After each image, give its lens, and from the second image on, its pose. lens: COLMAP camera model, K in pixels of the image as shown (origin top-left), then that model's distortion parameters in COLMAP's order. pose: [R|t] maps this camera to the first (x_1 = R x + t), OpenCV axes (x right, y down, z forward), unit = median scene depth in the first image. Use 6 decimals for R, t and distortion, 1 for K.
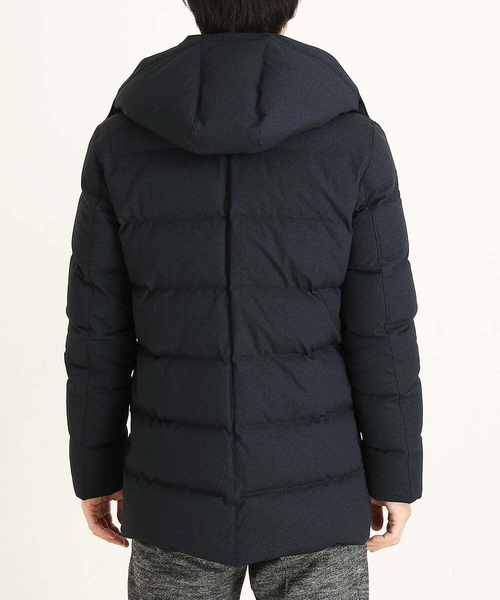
lens RADIAL K [[1439.5, 0, 247.9], [0, 1439.5, 302.4], [0, 0, 1]] dist [0.082842, 0.000000]
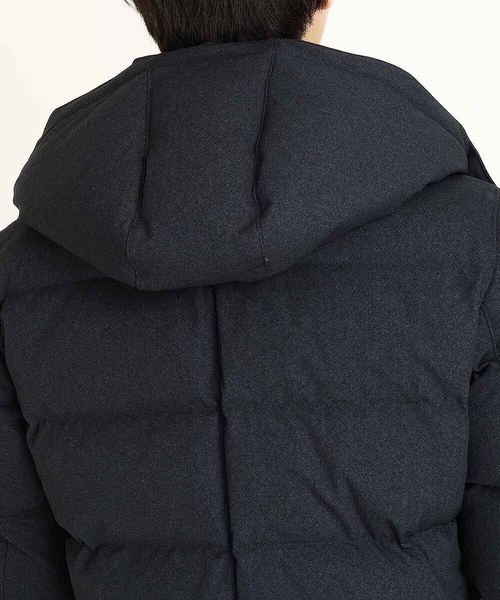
lens RADIAL K [[1439.5, 0, 250.5], [0, 1439.5, 296.5], [0, 0, 1]] dist [0.082842, 0.000000]
pose [[0.993175, -0.076642, -0.087915, 0.043990], [0.074145, 0.996755, -0.031326, -0.081135], [0.090030, 0.024593, 0.995635, 0.498330]]
